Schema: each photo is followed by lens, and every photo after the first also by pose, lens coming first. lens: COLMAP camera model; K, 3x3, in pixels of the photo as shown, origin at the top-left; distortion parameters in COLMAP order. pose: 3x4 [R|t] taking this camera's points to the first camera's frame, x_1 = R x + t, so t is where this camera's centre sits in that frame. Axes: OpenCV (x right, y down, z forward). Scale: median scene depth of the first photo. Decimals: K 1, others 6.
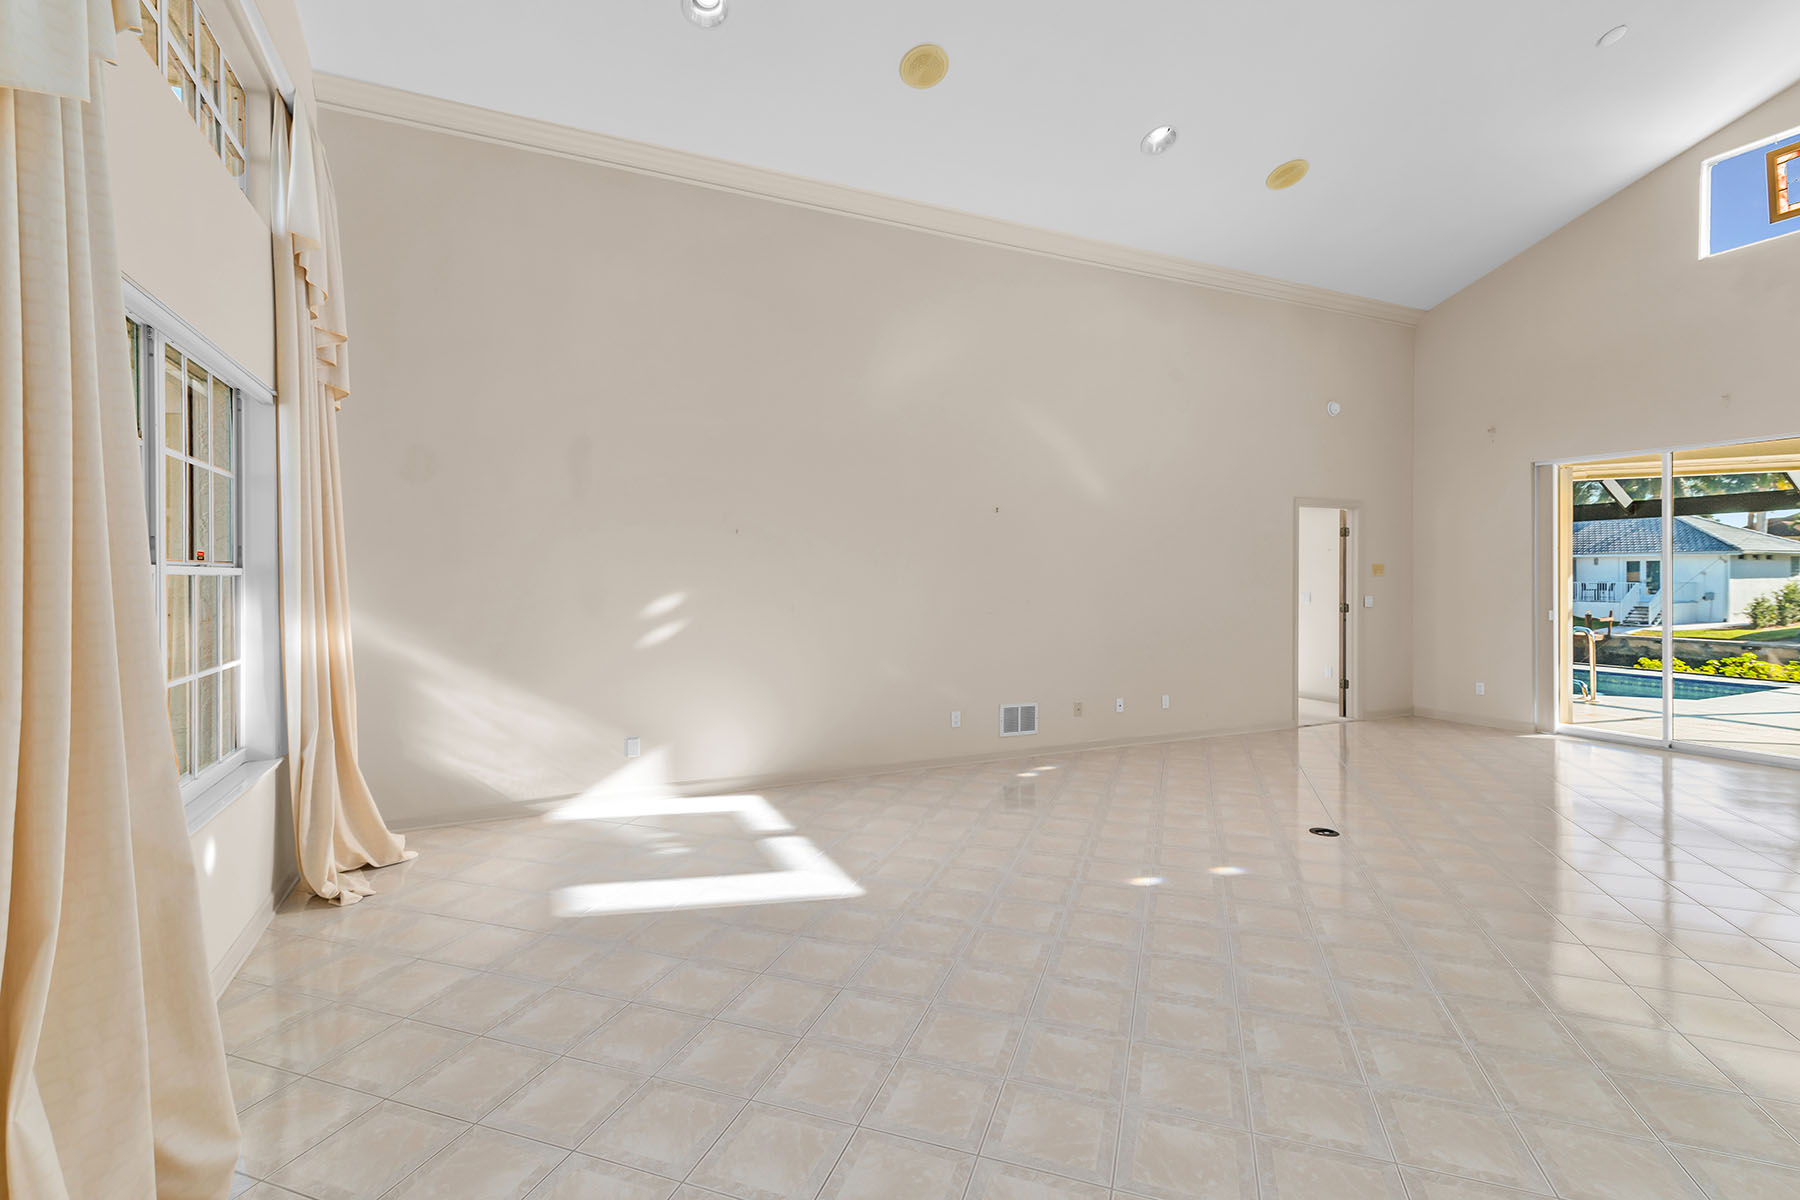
lens RADIAL K [[814.8, 0, 881.0], [0, 814.8, 584.2], [0, 0, 1]] dist [0.013516, 0.001587]
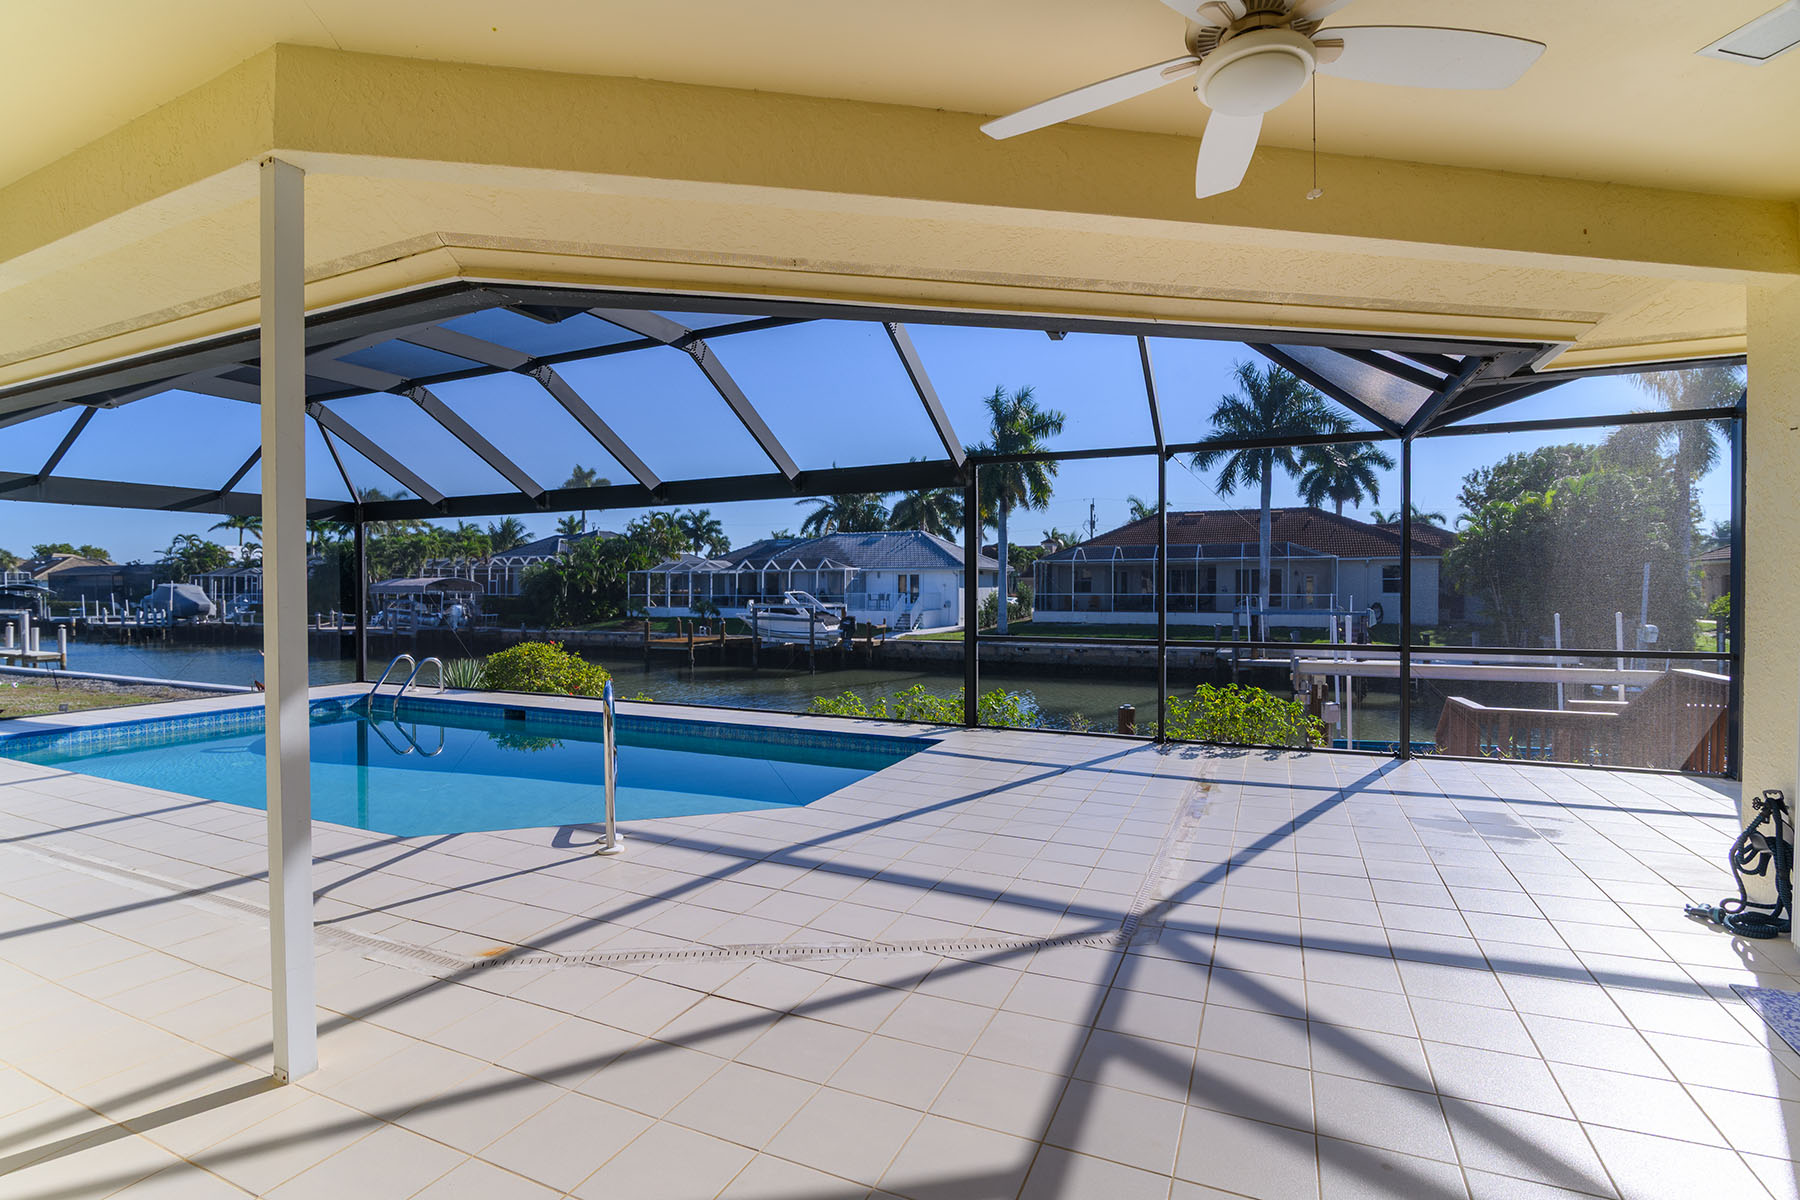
lens RADIAL K [[839.1, 0, 896.8], [0, 839.1, 592.3], [0, 0, 1]] dist [-0.008883, -0.000300]
pose [[0.758980, -0.004267, 0.651100, 0.886210], [0.008790, 0.999955, -0.003693, 0.006653], [-0.651055, 0.008526, 0.758983, 0.722018]]
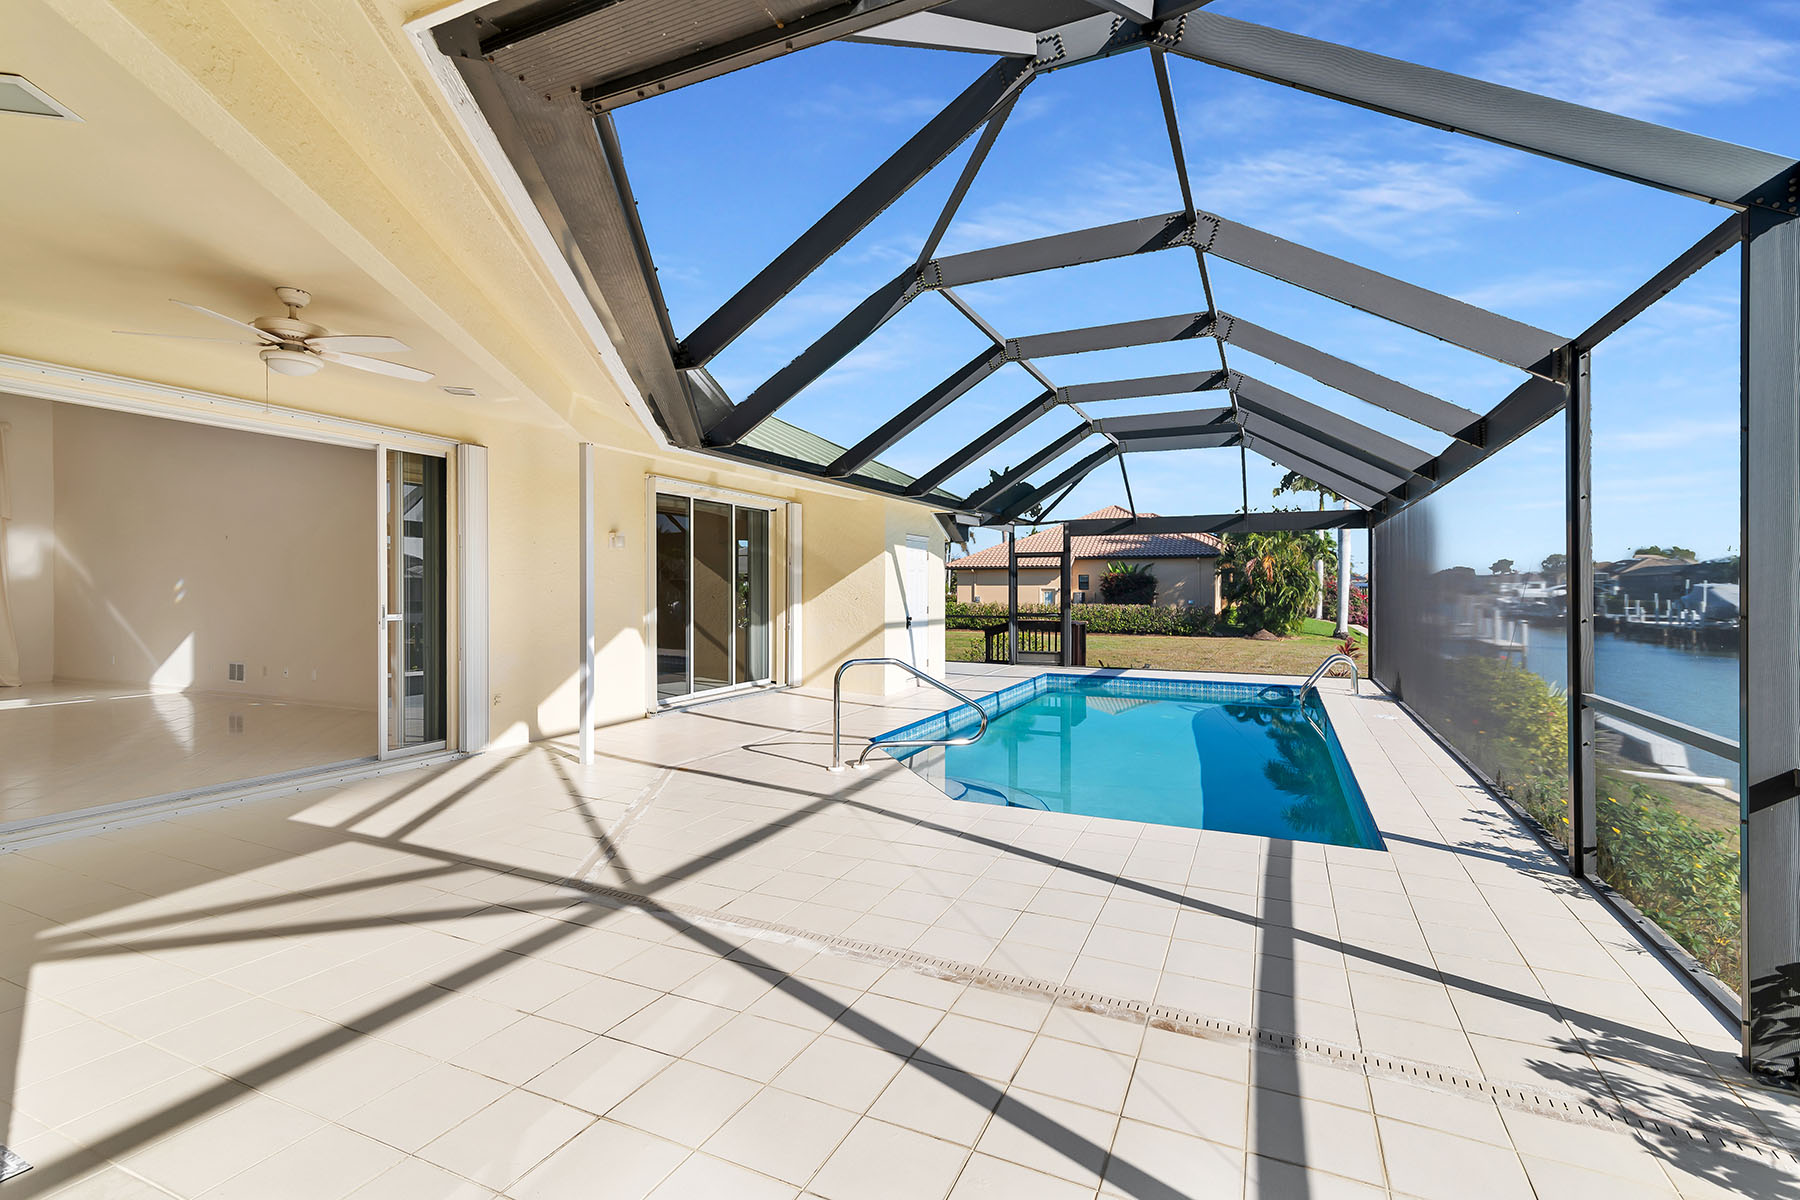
lens RADIAL K [[823.4, 0, 901.1], [0, 823.4, 588.0], [0, 0, 1]] dist [0.013781, -0.000554]
pose [[0.655090, 0.002809, -0.755545, 1.809014], [-0.011137, 0.999920, -0.005939, -0.001469], [0.755468, 0.012305, 0.655069, 0.780434]]
